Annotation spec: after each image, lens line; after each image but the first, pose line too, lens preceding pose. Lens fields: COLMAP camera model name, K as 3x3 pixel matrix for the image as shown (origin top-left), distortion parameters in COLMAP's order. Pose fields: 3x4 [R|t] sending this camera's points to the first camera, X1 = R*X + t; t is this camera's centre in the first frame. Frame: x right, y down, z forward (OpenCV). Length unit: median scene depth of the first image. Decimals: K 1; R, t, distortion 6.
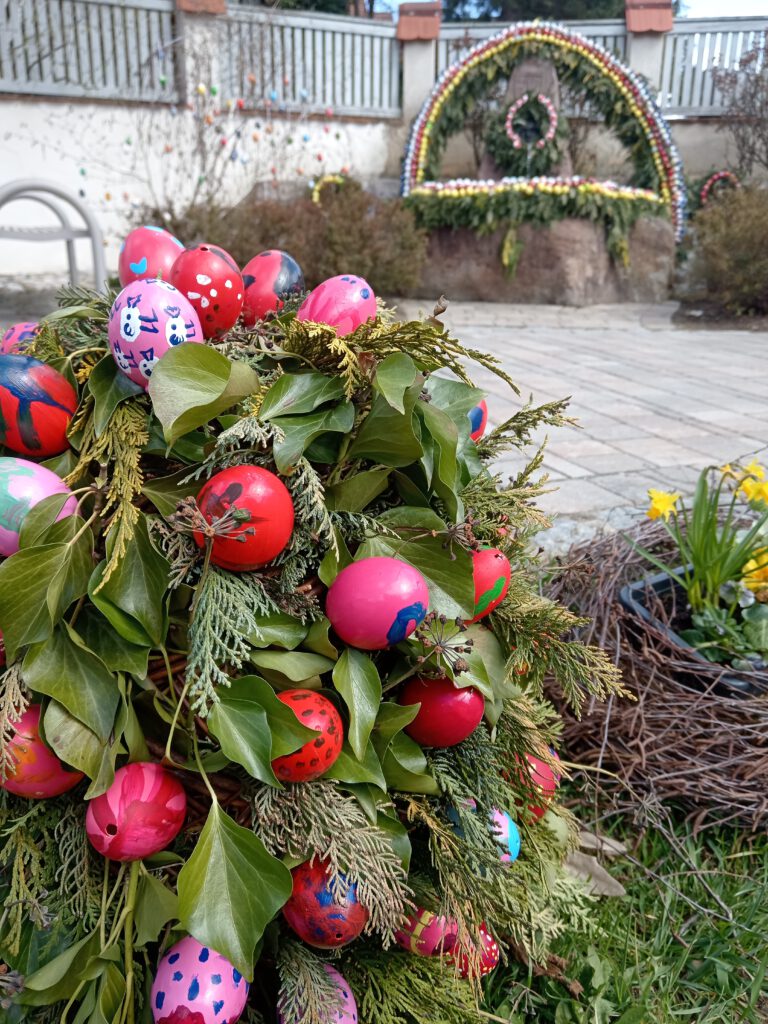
lens RADIAL K [[788.0, 0, 383.9], [0, 788.0, 493.2], [0, 0, 1]] dist [-0.000124, -0.001985]
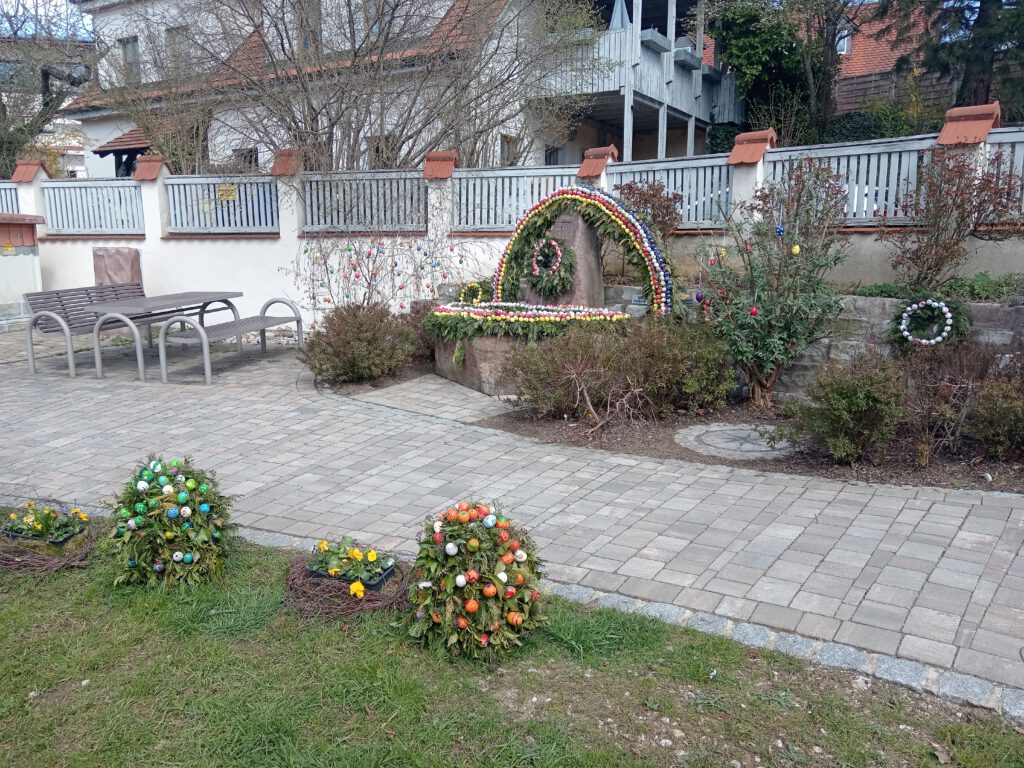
lens RADIAL K [[805.5, 0, 497.0], [0, 805.5, 401.9], [0, 0, 1]] dist [-0.002798, 0.005089]
pose [[0.782819, 0.116848, -0.611180, 0.980201], [-0.182454, 0.982141, -0.045923, -0.133495], [0.594899, 0.147461, 0.790159, -0.136453]]
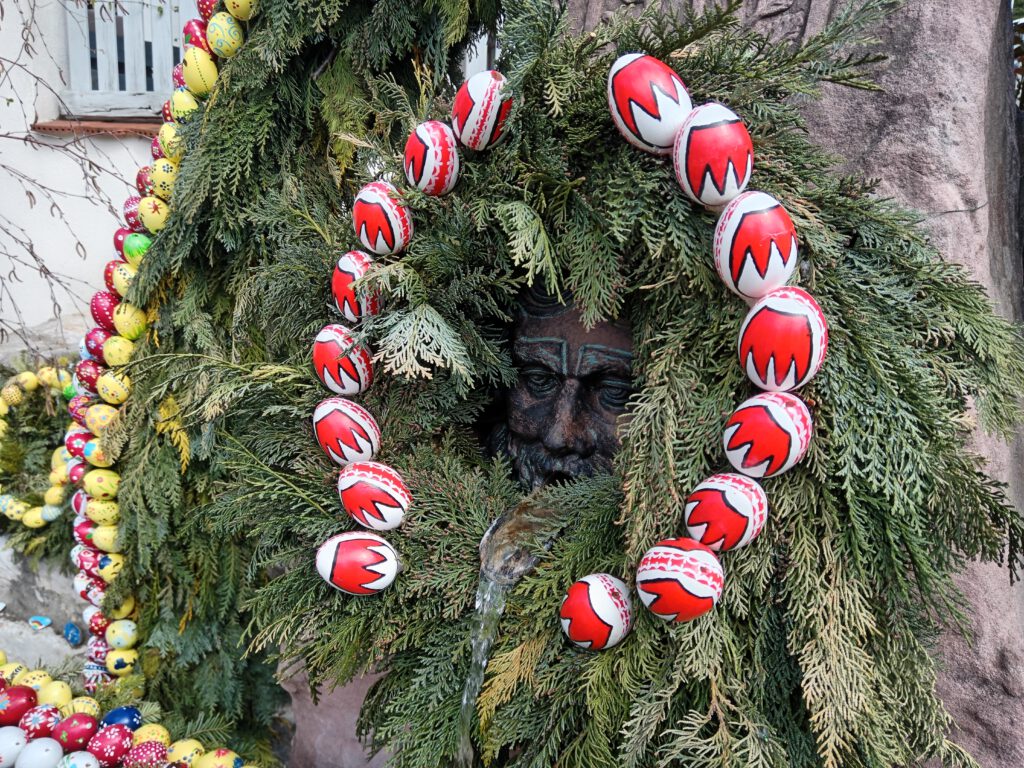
lens RADIAL K [[788.0, 0, 512.0], [0, 788.0, 384.0], [0, 0, 1]] dist [-0.000124, -0.001985]
pose [[0.882591, 0.140602, -0.448624, 0.216924], [-0.173889, 0.984190, -0.033645, -0.446346], [0.436801, 0.107706, 0.893087, 0.885509]]
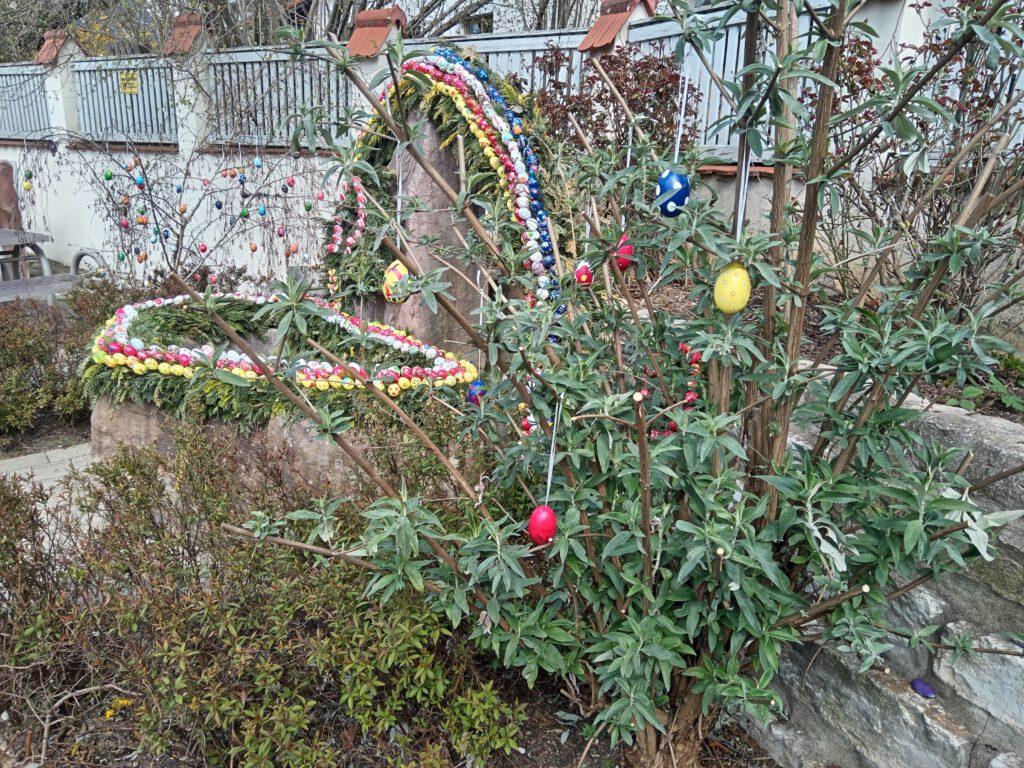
lens RADIAL K [[805.5, 0, 497.0], [0, 805.5, 401.9], [0, 0, 1]] dist [-0.002798, 0.005089]
pose [[0.527512, 0.260707, -0.808556, 0.774553], [-0.287204, 0.950439, 0.119080, -0.424070], [0.799528, 0.169405, 0.576244, 0.720282]]
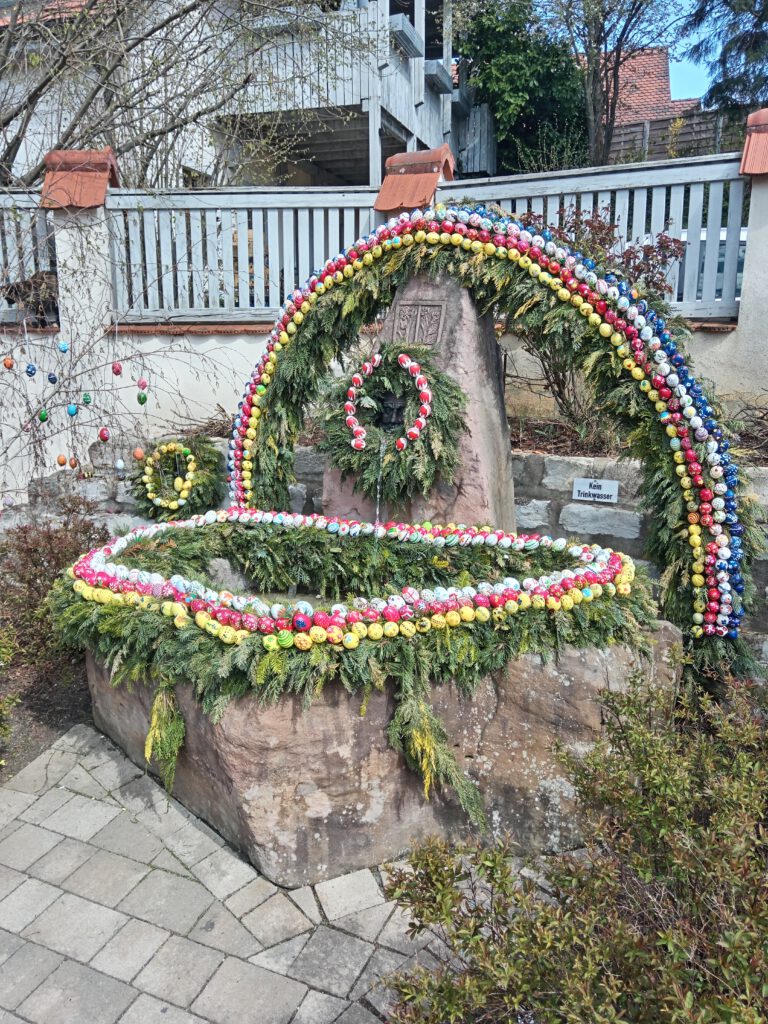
lens RADIAL K [[805.5, 0, 384.0], [0, 805.5, 512.0], [0, 0, 1]] dist [-0.002798, 0.005089]
pose [[0.916587, 0.085786, -0.390525, 0.383131], [-0.112771, 0.992525, -0.046656, -0.359744], [0.383604, 0.086805, 0.919409, 0.497356]]
